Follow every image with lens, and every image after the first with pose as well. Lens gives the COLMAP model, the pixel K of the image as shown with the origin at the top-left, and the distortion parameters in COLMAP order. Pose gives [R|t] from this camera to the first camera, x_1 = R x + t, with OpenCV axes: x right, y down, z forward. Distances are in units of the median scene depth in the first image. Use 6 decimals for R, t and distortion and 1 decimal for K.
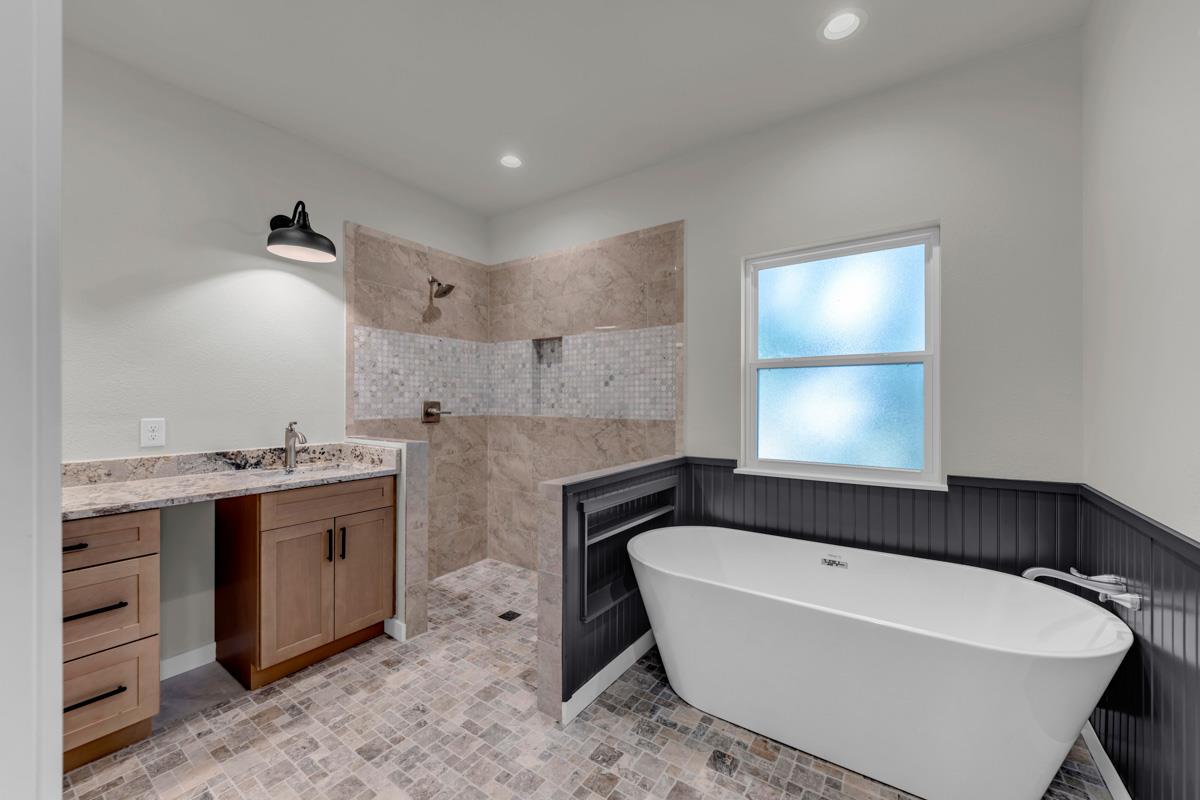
lens RADIAL K [[462.7, 0, 594.3], [0, 462.7, 398.5], [0, 0, 1]] dist [0.015406, -0.005529]
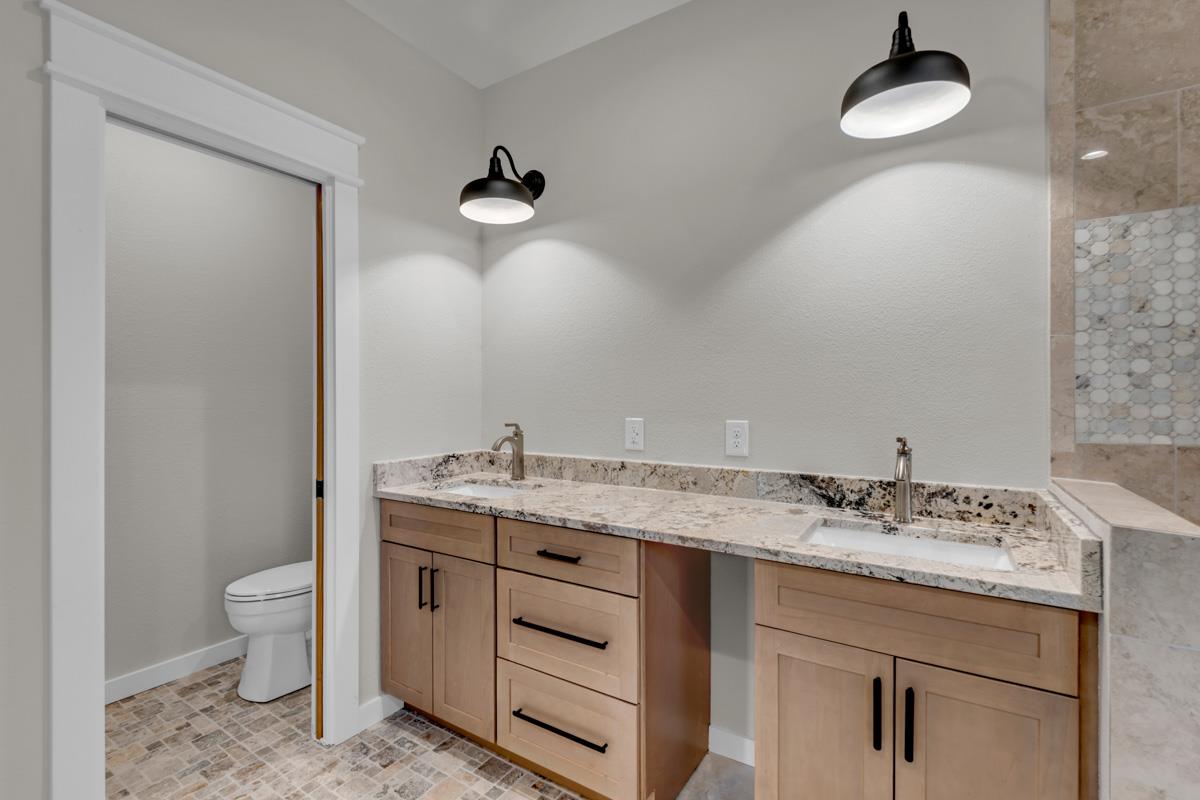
lens RADIAL K [[544.4, 0, 597.4], [0, 544.4, 394.2], [0, 0, 1]] dist [0.002192, -0.002351]
pose [[0.031516, -0.006111, -0.999485, -0.034858], [0.003876, 0.999975, -0.005992, 0.003559], [0.999496, -0.003685, 0.031539, 0.632855]]
